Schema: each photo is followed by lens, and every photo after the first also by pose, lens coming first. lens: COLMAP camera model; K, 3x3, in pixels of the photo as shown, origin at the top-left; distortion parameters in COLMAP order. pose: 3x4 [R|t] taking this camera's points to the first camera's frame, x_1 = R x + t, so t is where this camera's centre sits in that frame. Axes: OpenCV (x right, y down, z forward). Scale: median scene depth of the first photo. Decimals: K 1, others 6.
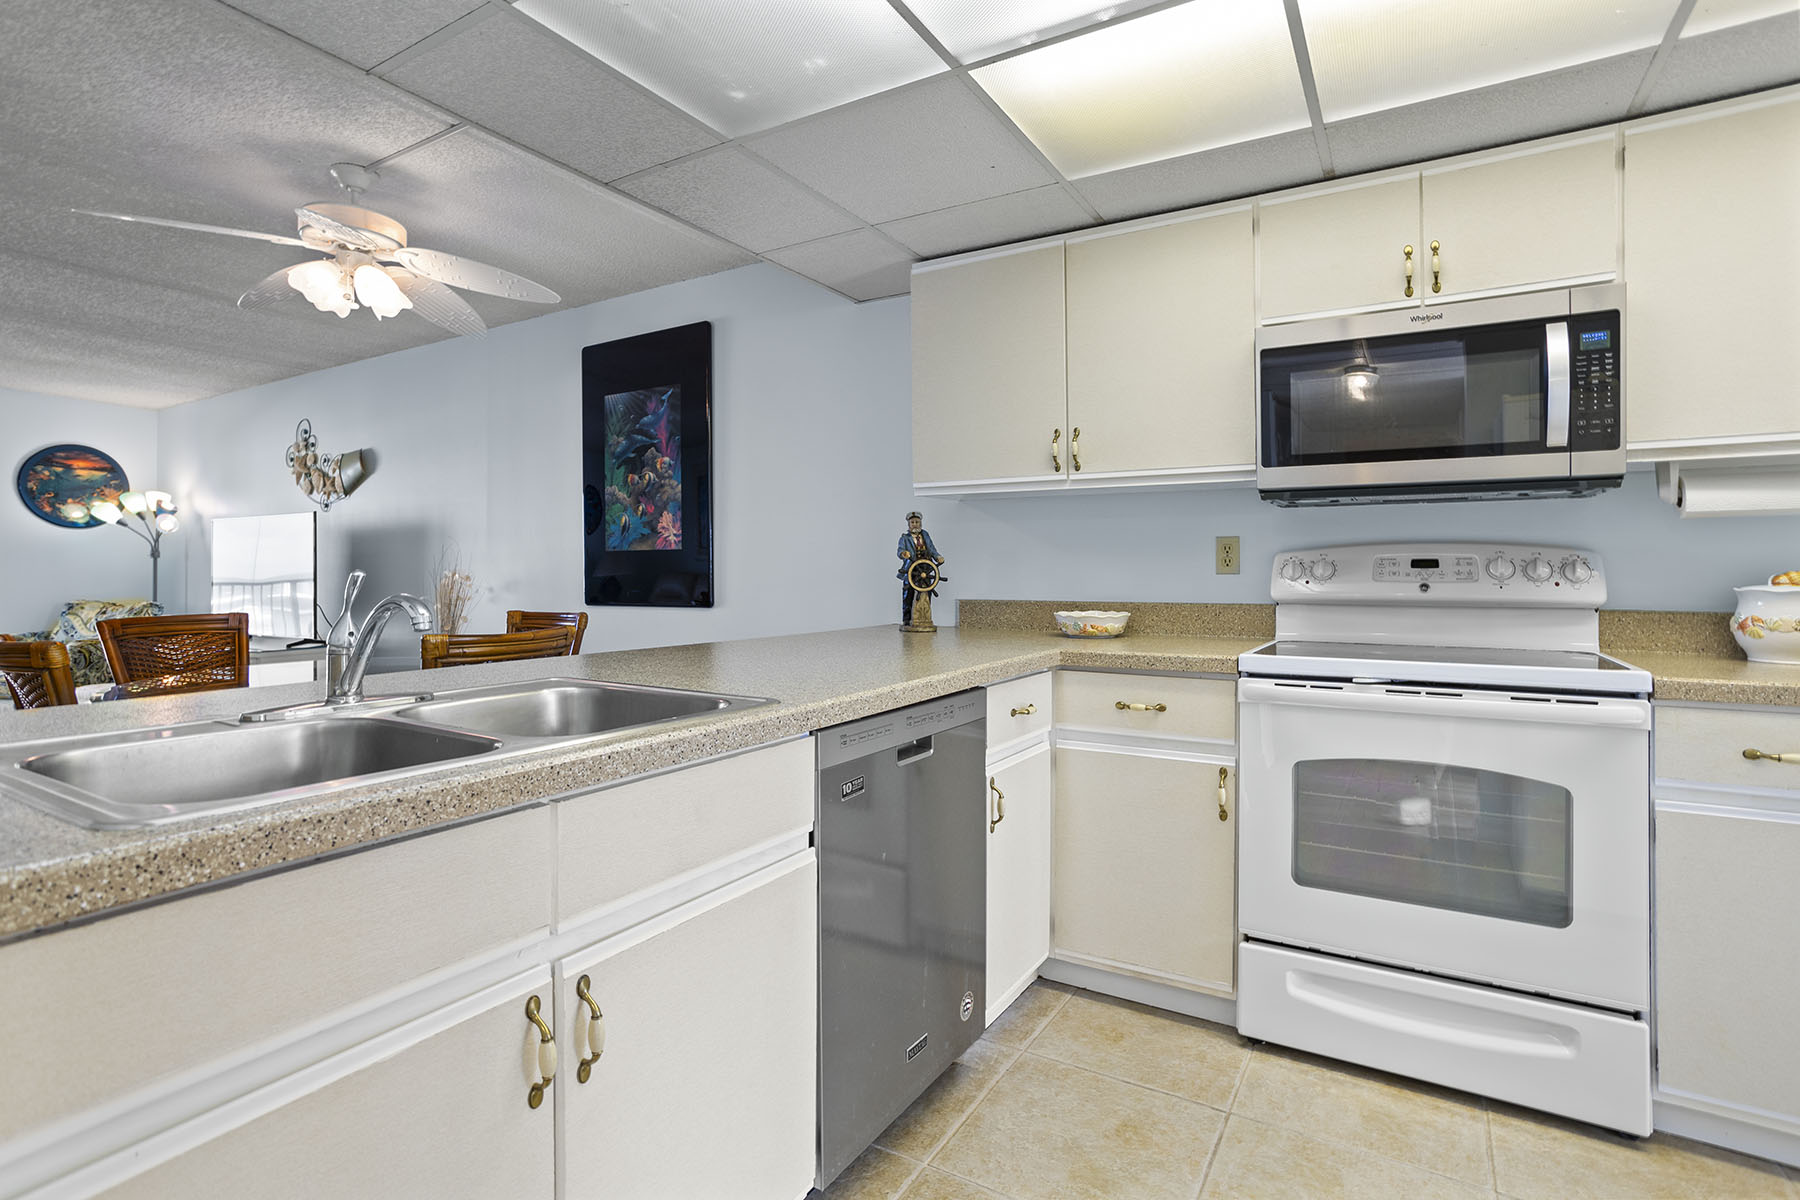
lens RADIAL K [[876.9, 0, 906.4], [0, 876.9, 576.2], [0, 0, 1]] dist [-0.054011, 0.032171]
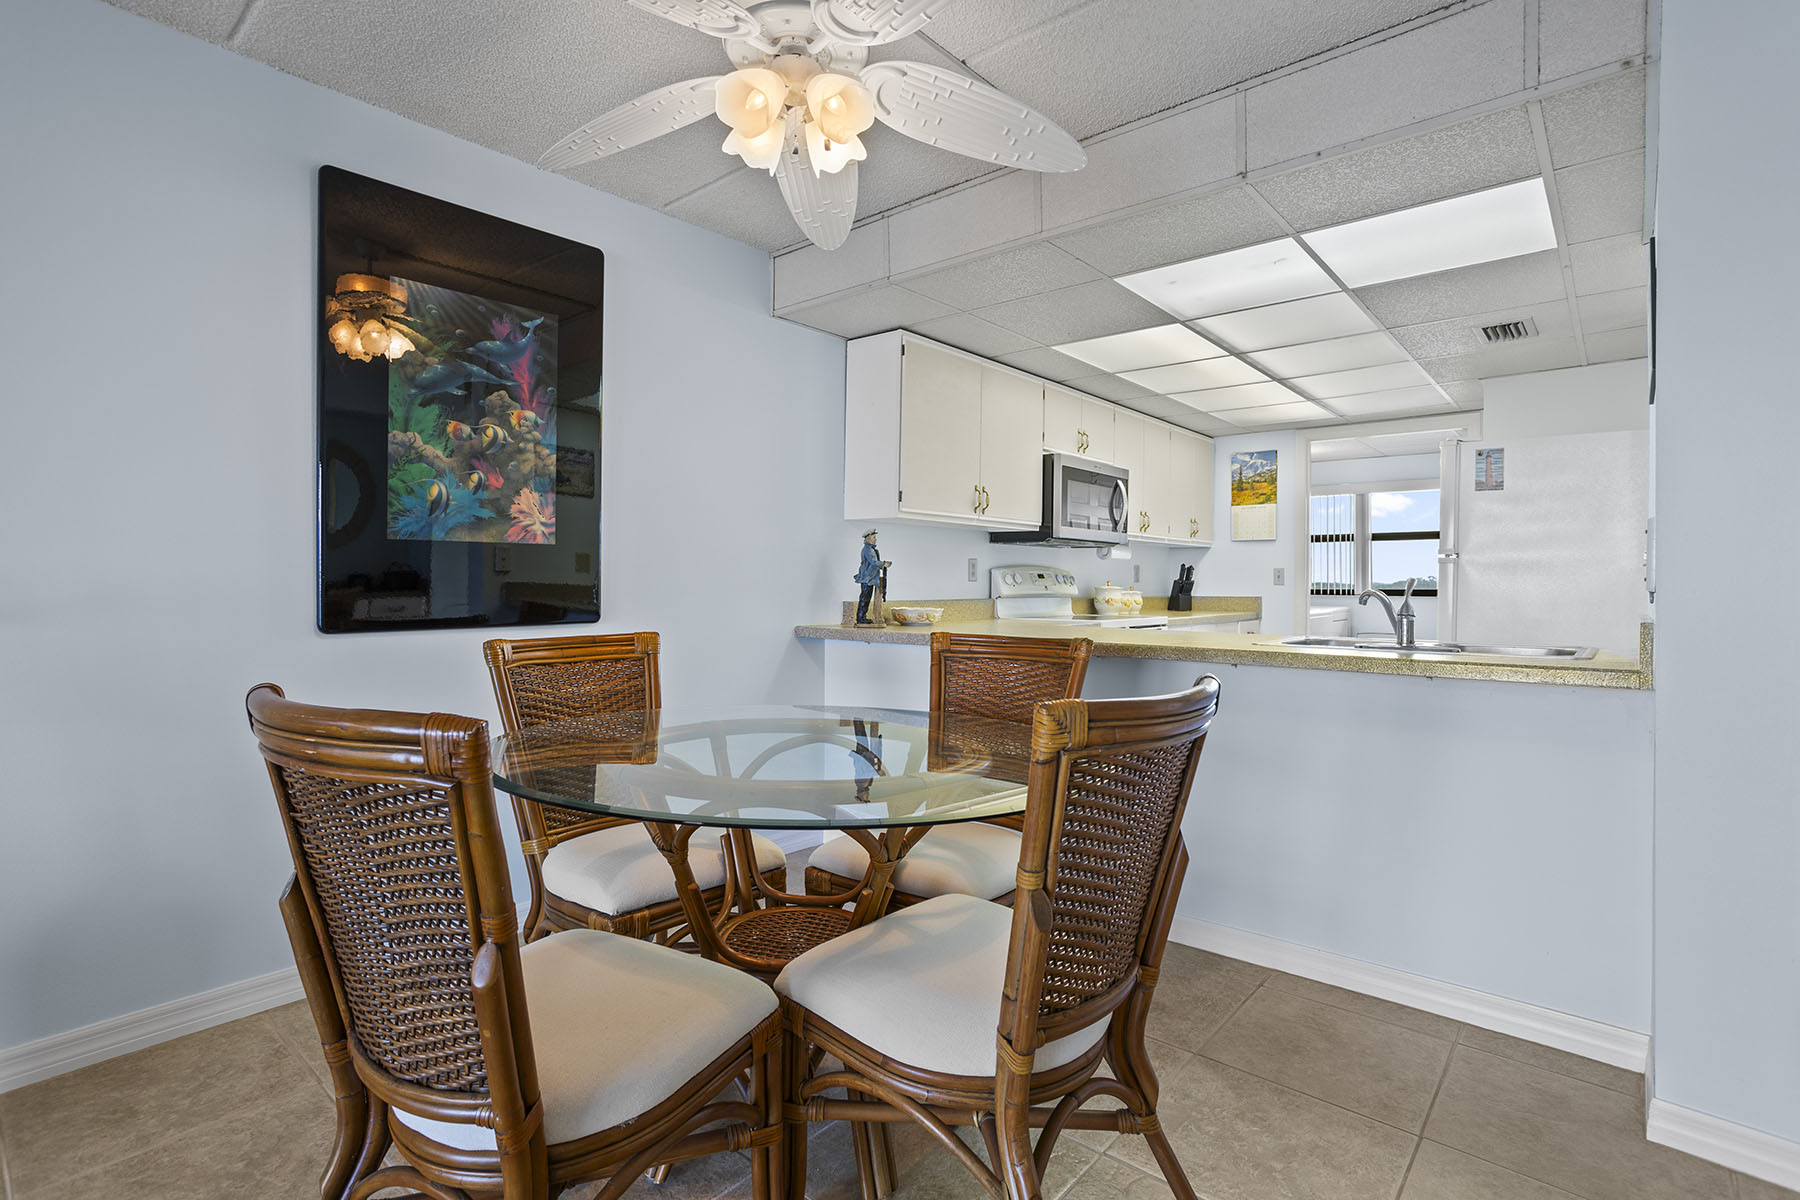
lens RADIAL K [[869.5, 0, 898.7], [0, 869.5, 589.6], [0, 0, 1]] dist [-0.051699, 0.031792]
pose [[0.178172, -0.007288, 0.983972, -1.351967], [-0.000985, 0.999971, 0.007585, 0.001154], [-0.983999, -0.002321, 0.178160, 0.879373]]
